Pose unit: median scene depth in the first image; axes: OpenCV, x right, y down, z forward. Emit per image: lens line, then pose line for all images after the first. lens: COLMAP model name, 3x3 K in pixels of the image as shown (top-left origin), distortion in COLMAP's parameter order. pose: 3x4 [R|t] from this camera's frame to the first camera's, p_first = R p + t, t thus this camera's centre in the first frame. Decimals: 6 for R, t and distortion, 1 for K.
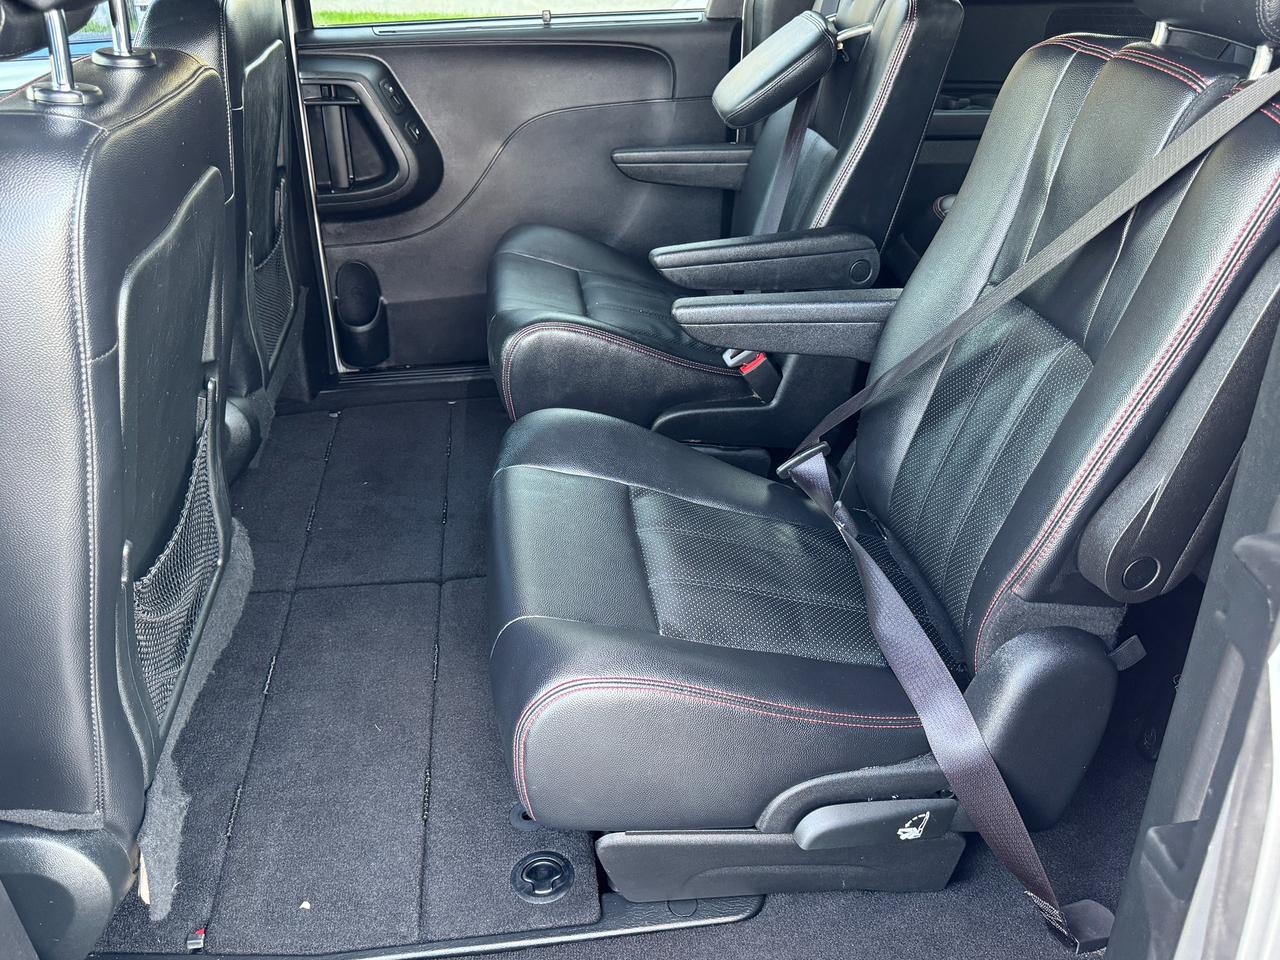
lens RADIAL K [[1024.6, 0, 625.9], [0, 1024.6, 478.3], [0, 0, 1]] dist [0.048193, -0.055503]
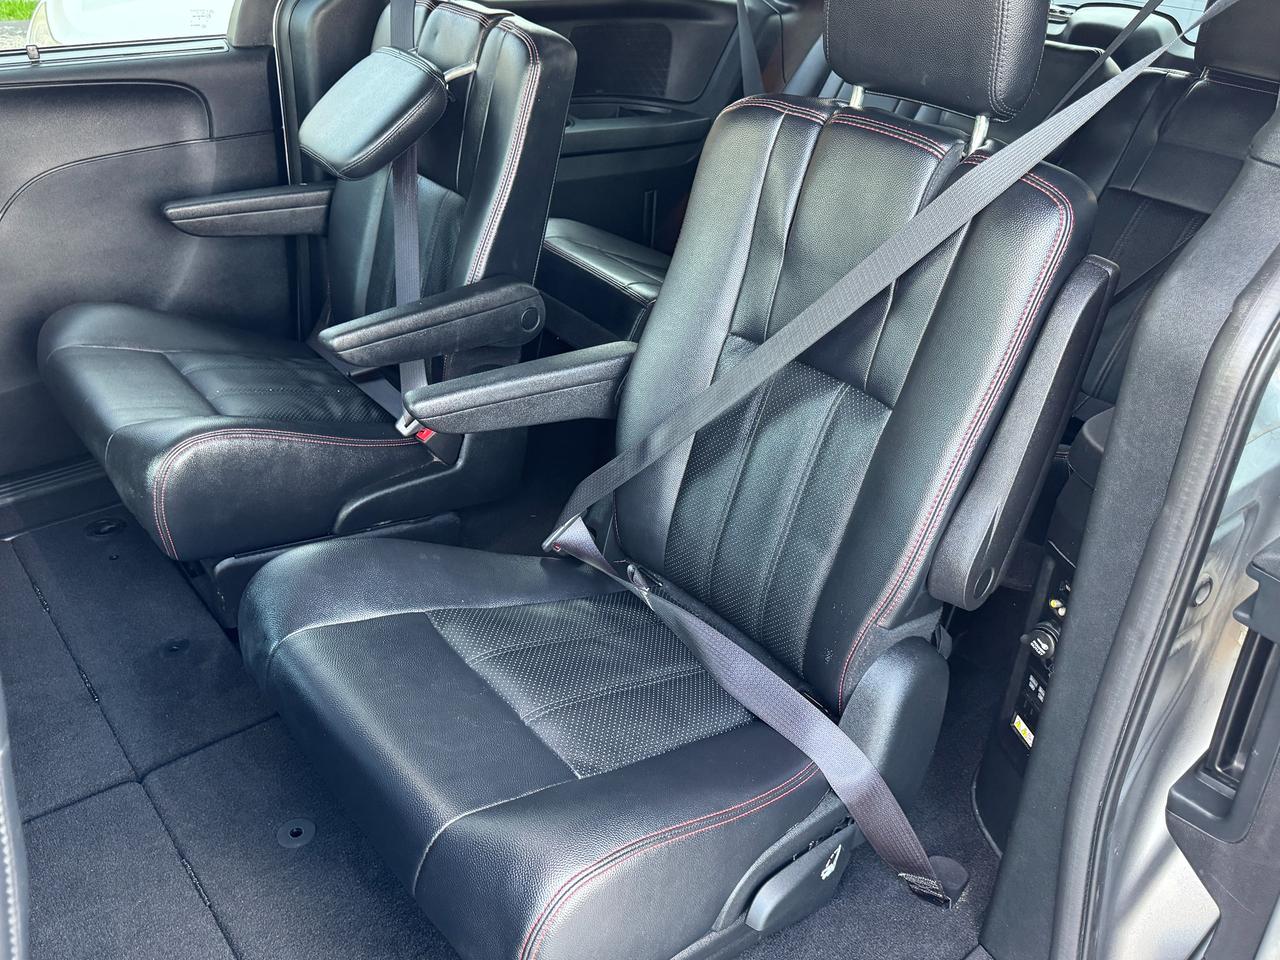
lens RADIAL K [[1024.6, 0, 640.6], [0, 1024.6, 489.0], [0, 0, 1]] dist [0.048193, -0.055503]
pose [[0.855202, -0.231102, 0.463920, -0.181930], [0.220896, 0.972244, 0.077120, -0.099951], [-0.468866, 0.036525, 0.882514, 0.096323]]
